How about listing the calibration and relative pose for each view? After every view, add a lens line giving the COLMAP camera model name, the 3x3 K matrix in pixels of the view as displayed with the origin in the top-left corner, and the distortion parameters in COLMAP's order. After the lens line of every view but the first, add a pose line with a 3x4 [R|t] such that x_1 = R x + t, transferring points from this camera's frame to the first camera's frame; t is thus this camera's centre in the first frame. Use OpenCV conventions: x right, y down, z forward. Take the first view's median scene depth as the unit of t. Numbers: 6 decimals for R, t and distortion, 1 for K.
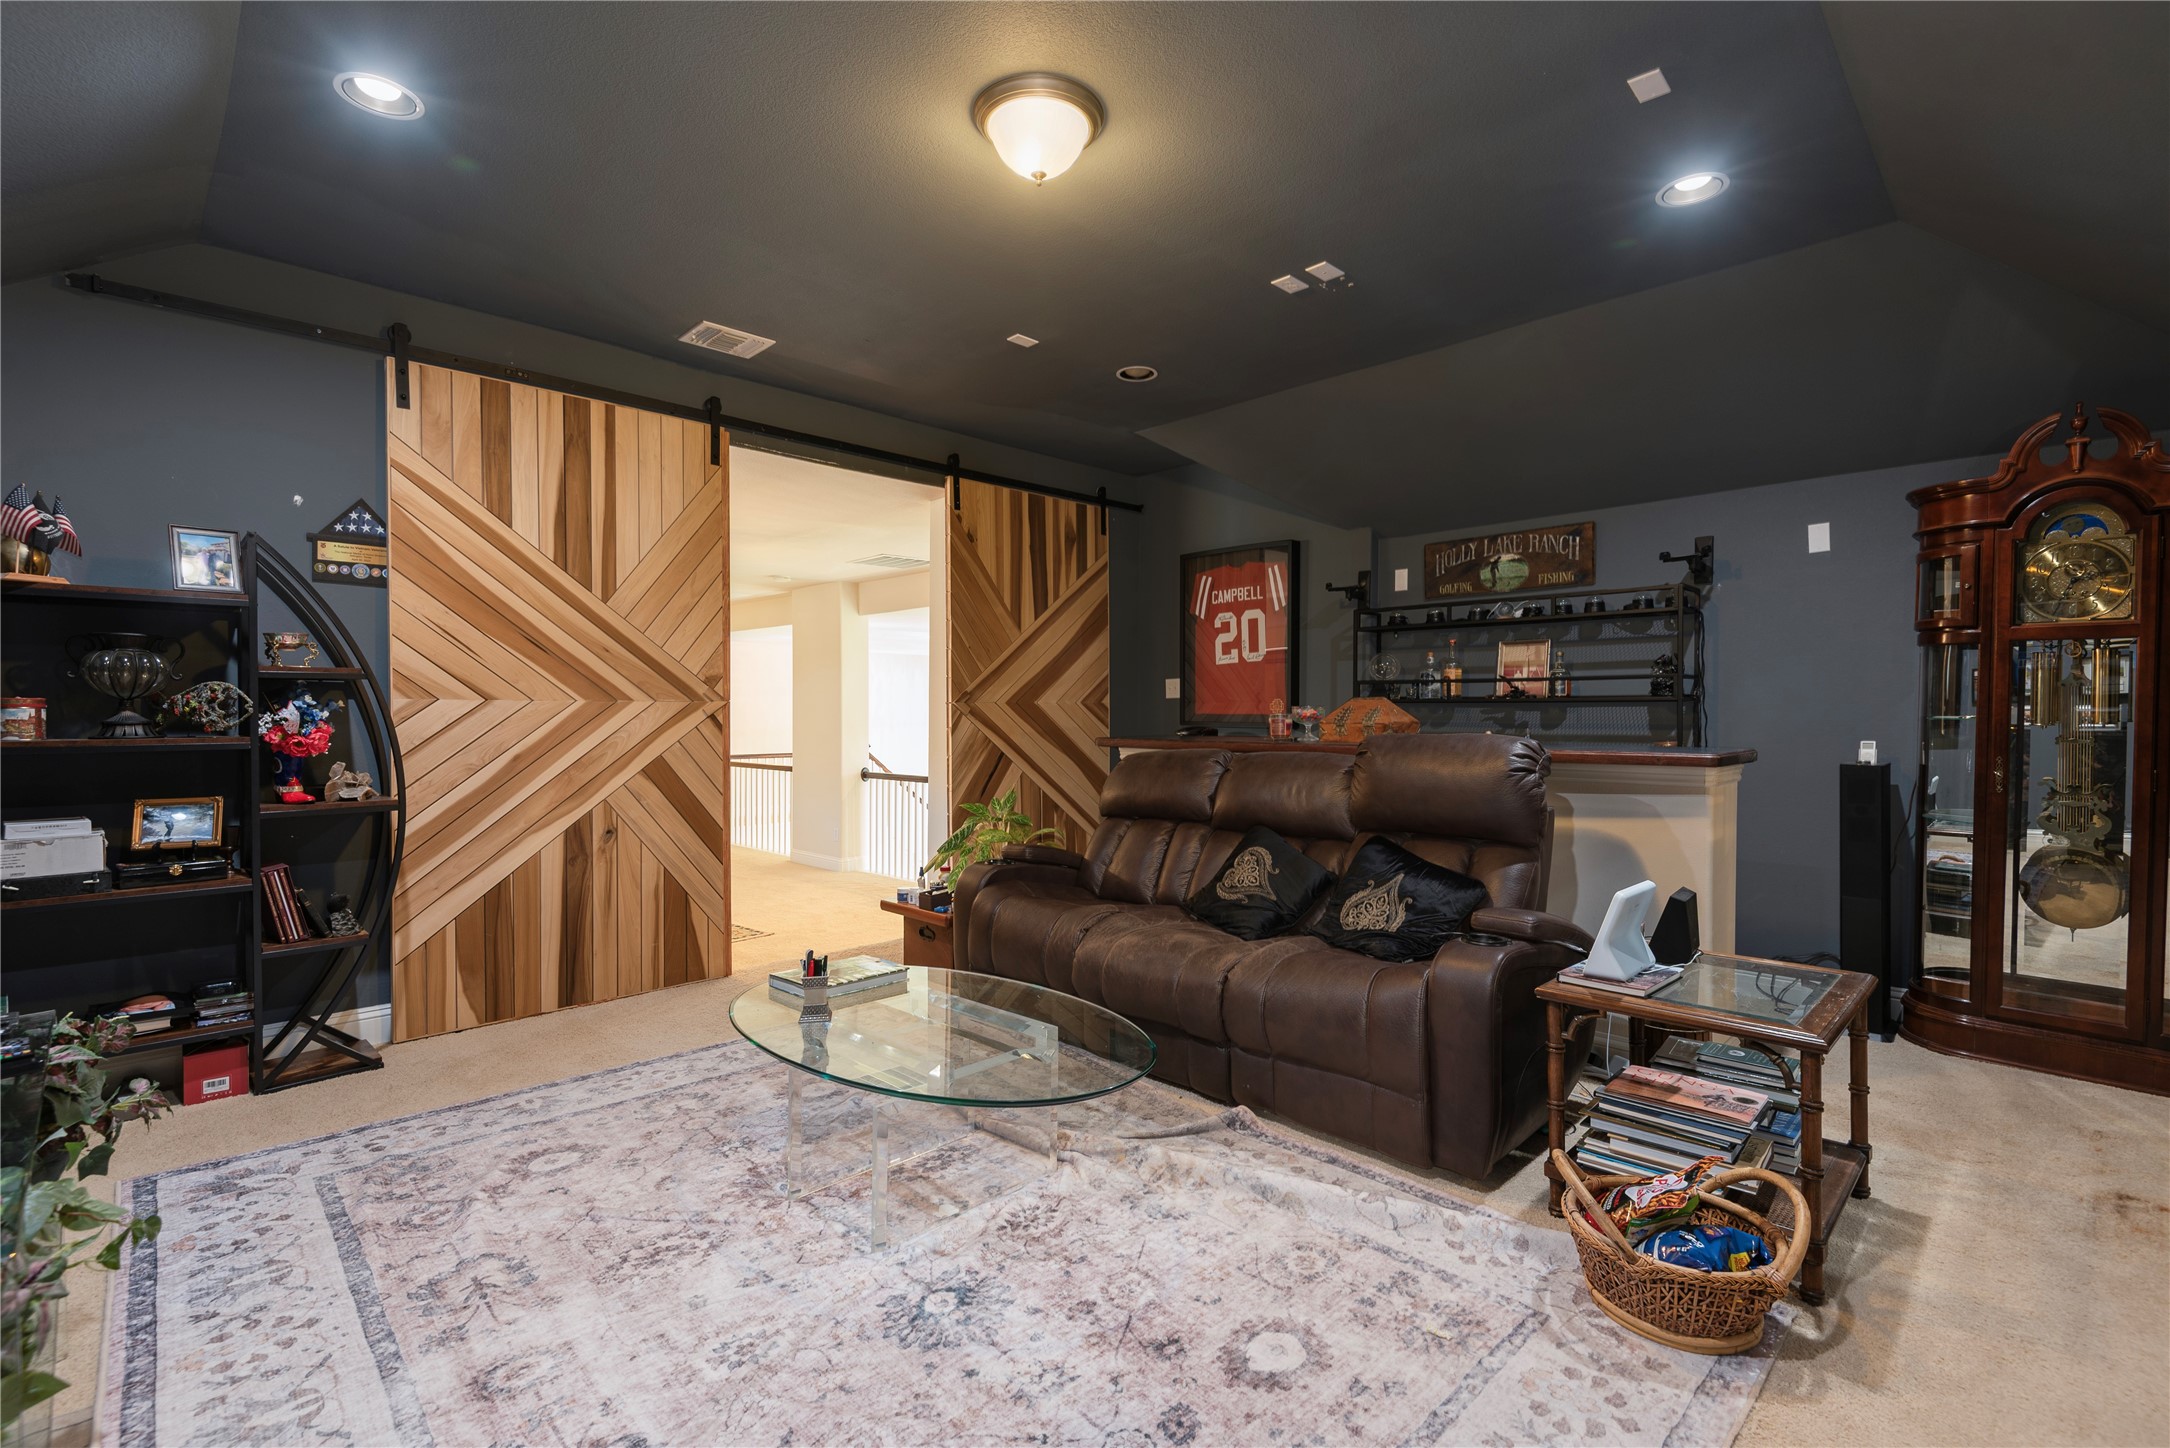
lens RADIAL K [[984.1, 0, 1084.8], [0, 984.1, 726.1], [0, 0, 1]] dist [0.025176, -0.013206]
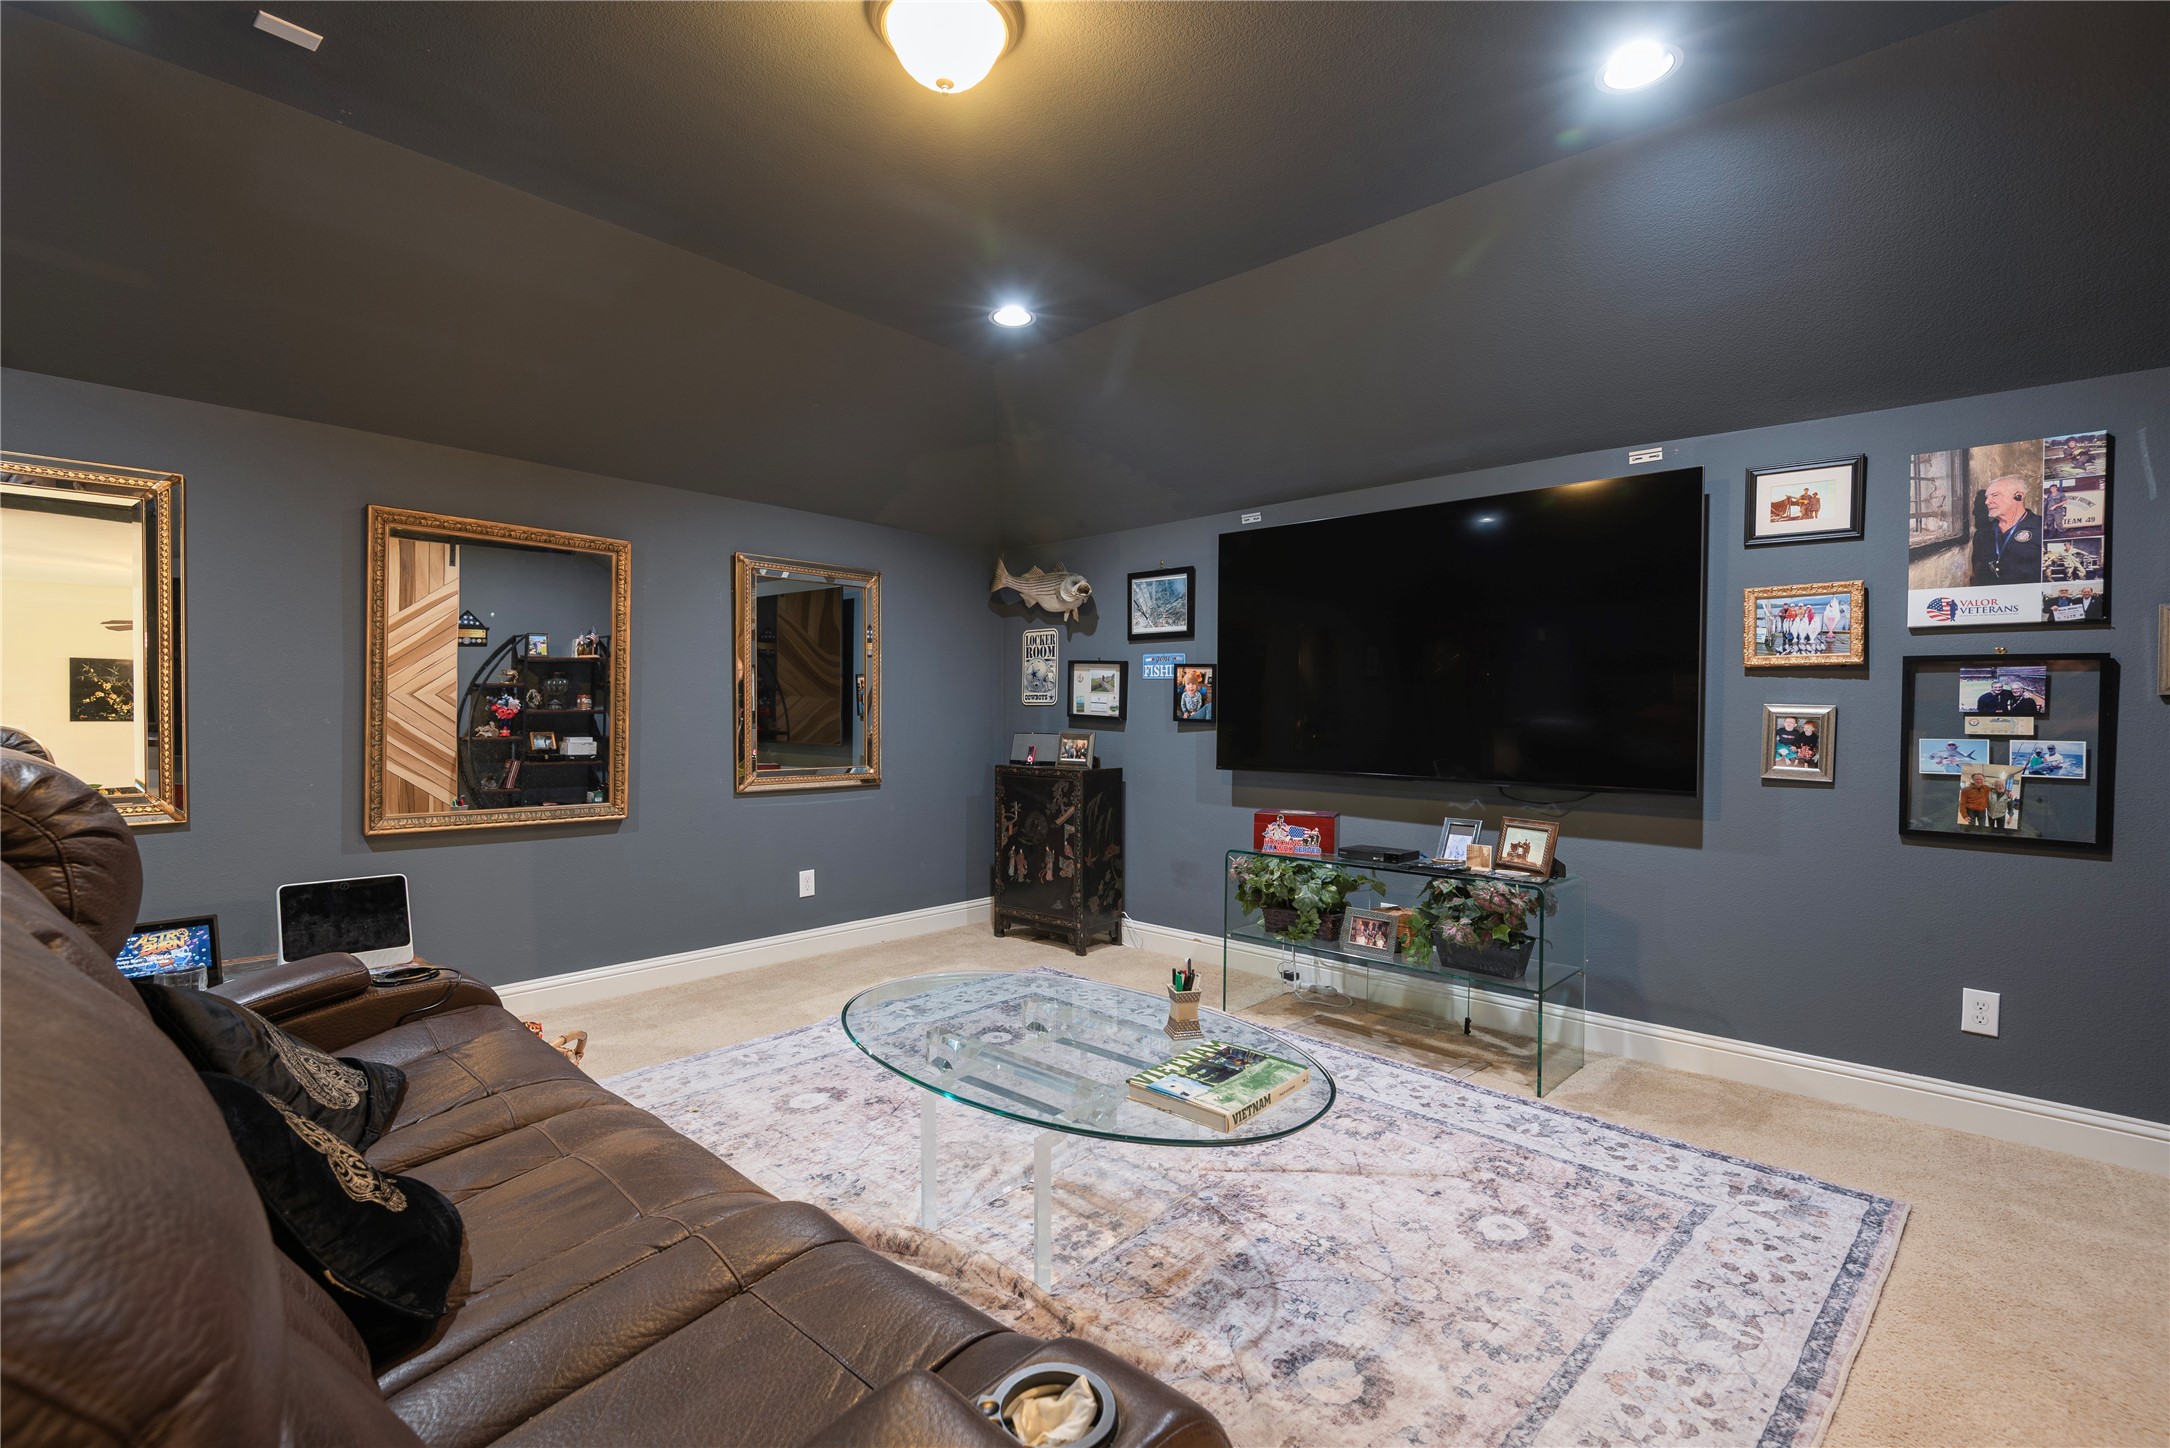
lens RADIAL K [[984.1, 0, 1088.9], [0, 984.1, 723.4], [0, 0, 1]] dist [0.025176, -0.013206]
pose [[-0.999041, -0.007125, -0.043208, -0.141353], [-0.007905, 0.999808, 0.017919, -0.014463], [0.043072, 0.018243, -0.998905, 1.937940]]
